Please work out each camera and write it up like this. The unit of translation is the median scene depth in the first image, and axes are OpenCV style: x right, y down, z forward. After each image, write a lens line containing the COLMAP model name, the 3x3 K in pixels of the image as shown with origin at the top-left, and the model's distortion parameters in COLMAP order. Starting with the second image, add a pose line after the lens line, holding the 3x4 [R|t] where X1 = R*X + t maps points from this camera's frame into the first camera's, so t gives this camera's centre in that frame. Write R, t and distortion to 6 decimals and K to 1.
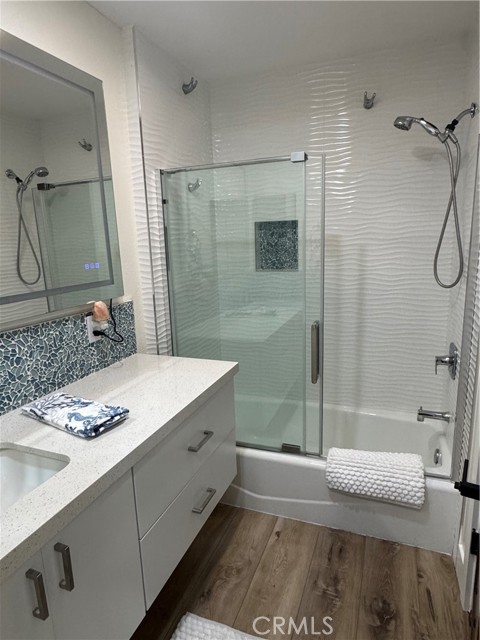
lens RADIAL K [[388.5, 0, 240.0], [0, 388.5, 320.0], [0, 0, 1]] dist [0.002466, 0.000741]
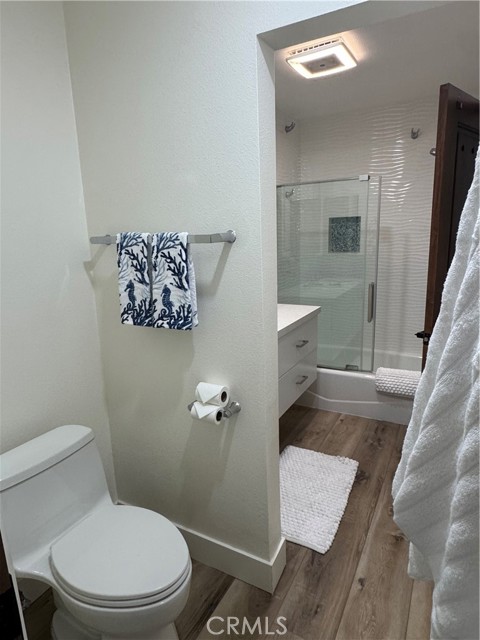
lens RADIAL K [[389.1, 0, 240.0], [0, 389.1, 320.0], [0, 0, 1]] dist [0.005517, 0.000923]
pose [[0.990838, 0.028558, -0.132004, -0.110924], [-0.025636, 0.999388, 0.023781, 0.121543], [0.132602, -0.020179, 0.990964, -0.585280]]
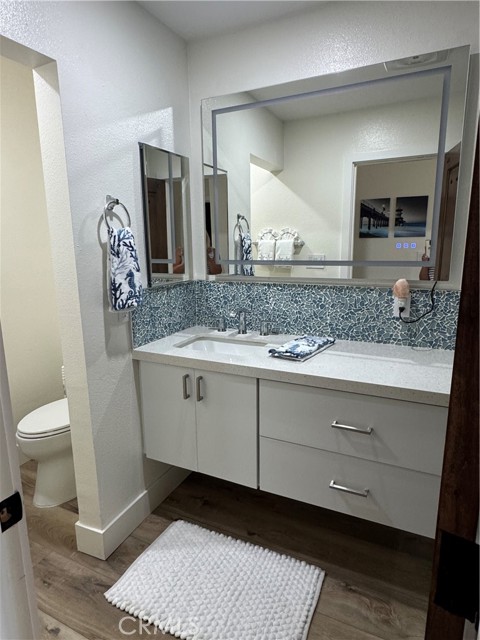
lens RADIAL K [[388.5, 0, 240.0], [0, 388.5, 320.0], [0, 0, 1]] dist [0.002466, 0.000741]
pose [[-0.082347, 0.228445, -0.970068, 0.601038], [-0.188876, 0.952156, 0.240260, -0.094499], [0.978542, 0.203007, -0.035260, 0.524181]]
